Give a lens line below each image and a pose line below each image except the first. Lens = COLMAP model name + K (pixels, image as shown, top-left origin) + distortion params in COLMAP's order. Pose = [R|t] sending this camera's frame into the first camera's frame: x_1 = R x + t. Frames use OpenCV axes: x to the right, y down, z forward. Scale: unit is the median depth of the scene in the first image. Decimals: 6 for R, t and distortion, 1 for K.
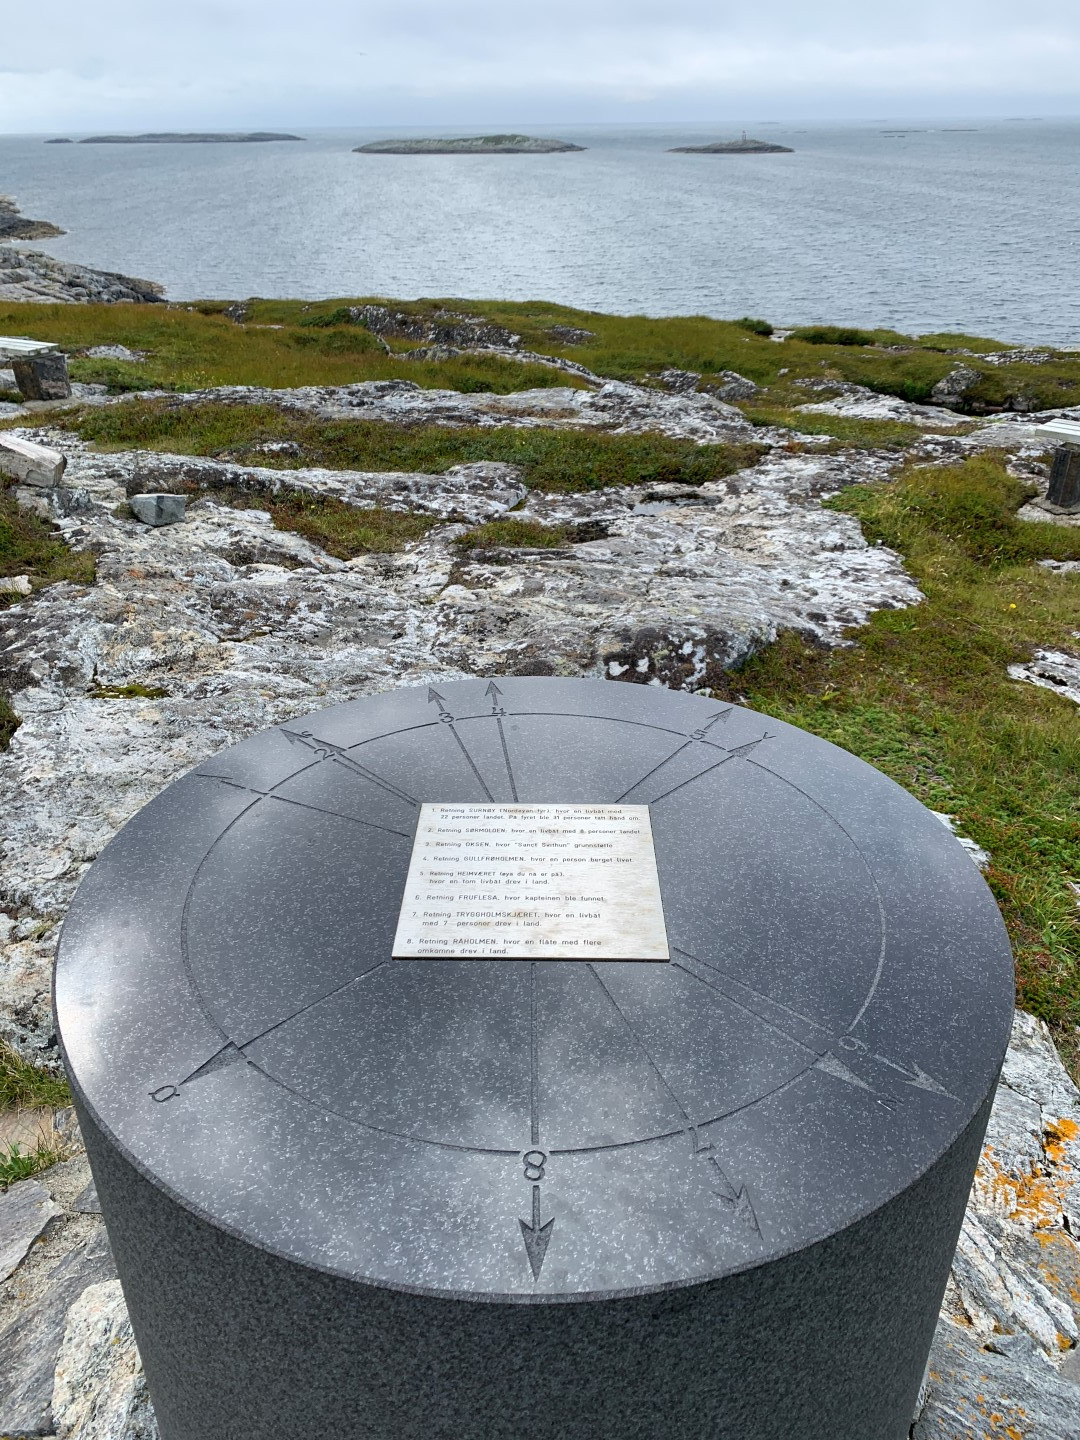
lens RADIAL K [[1095.2, 0, 540.9], [0, 1095.2, 716.7], [0, 0, 1]] dist [0.012147, -0.031173]
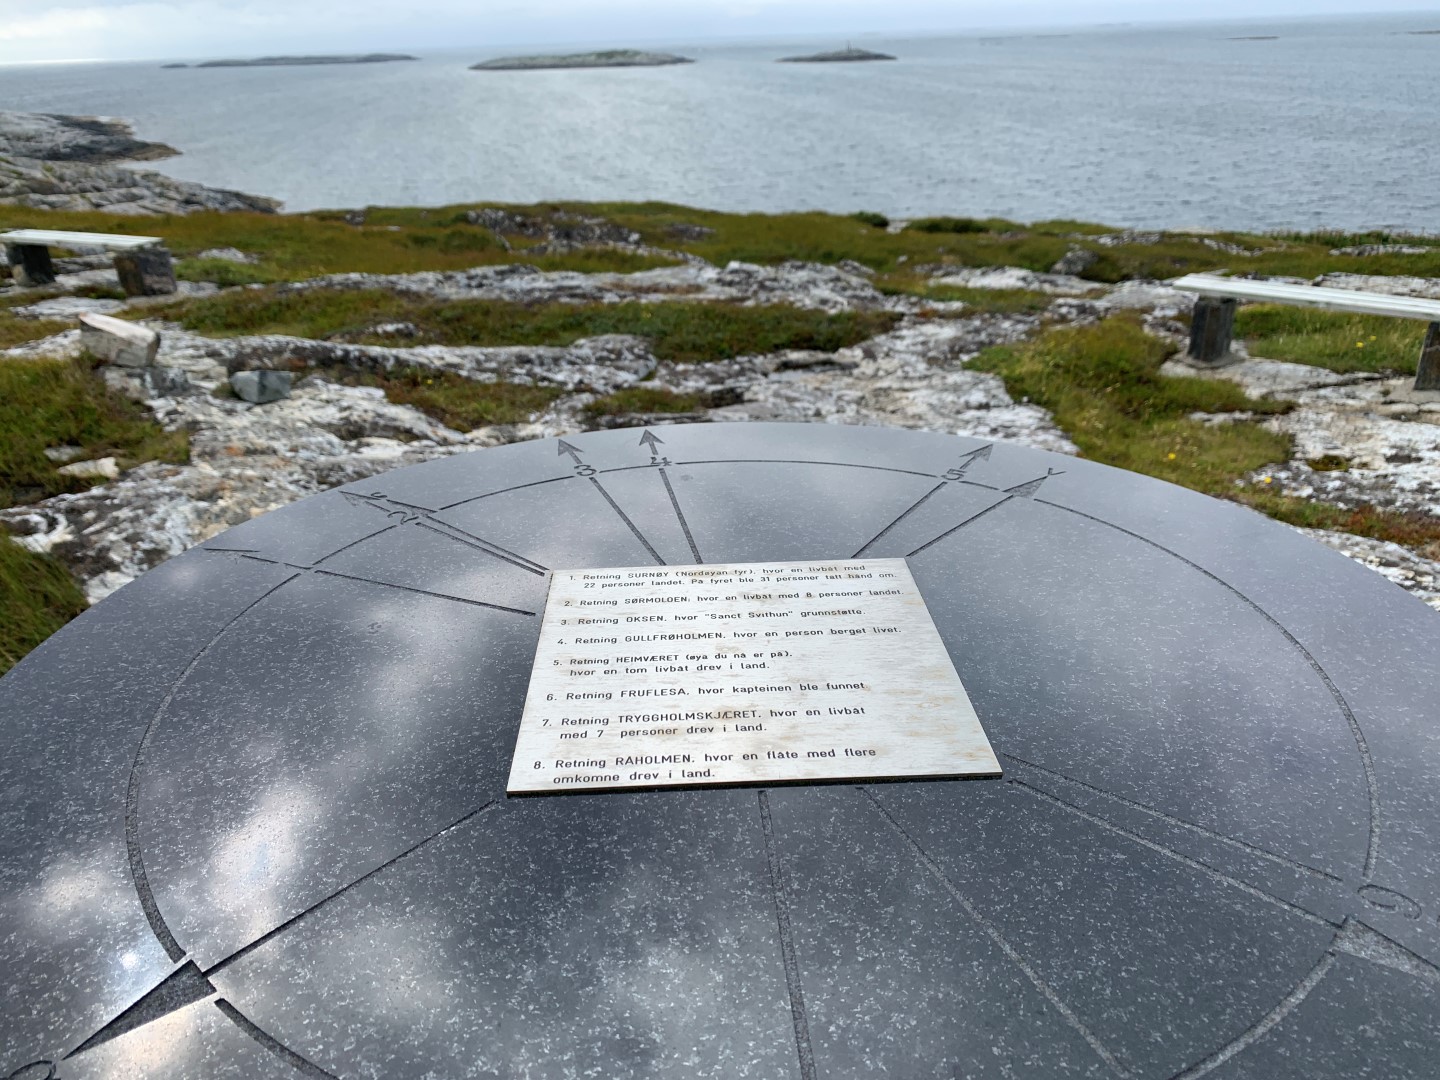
lens RADIAL K [[1095.2, 0, 715.4], [0, 1095.2, 542.5], [0, 0, 1]] dist [0.012147, -0.031173]
pose [[0.998407, -0.039062, 0.040717, -0.007087], [0.041743, 0.996865, -0.067221, 0.019865], [-0.037963, 0.068814, 0.996907, 0.063699]]
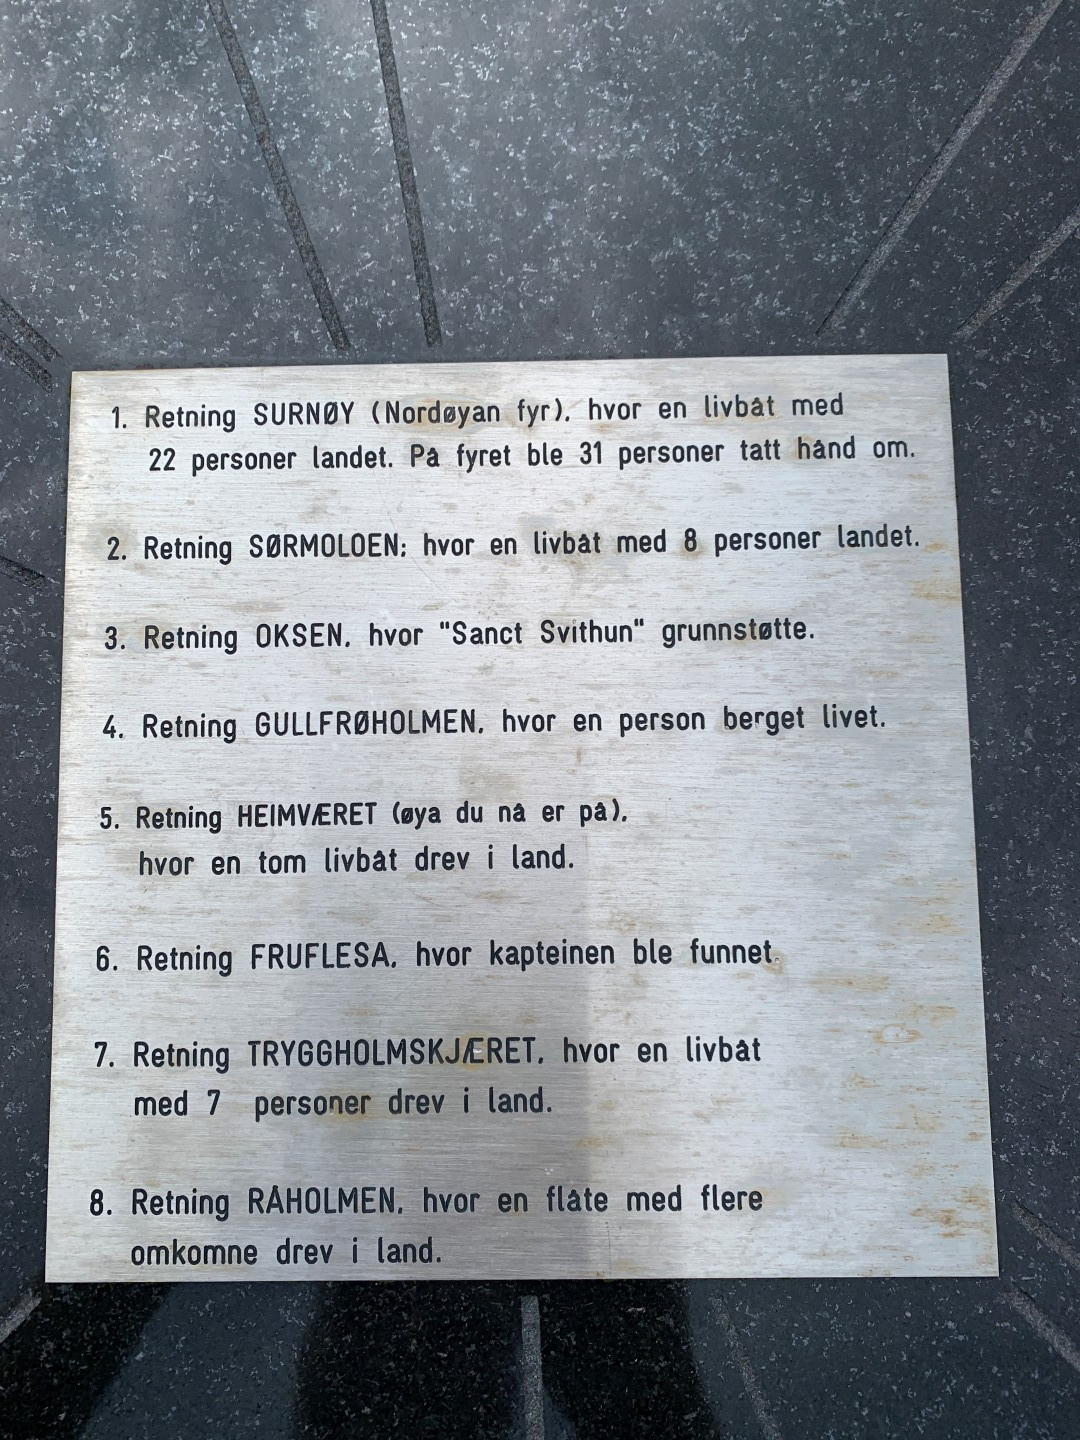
lens RADIAL K [[1095.2, 0, 540.7], [0, 1095.2, 718.4], [0, 0, 1]] dist [0.012147, -0.031173]
pose [[0.999596, -0.027998, -0.004873, 0.000279], [0.019816, 0.563780, 0.825687, -0.015541], [-0.020370, -0.825451, 0.564107, 0.141256]]
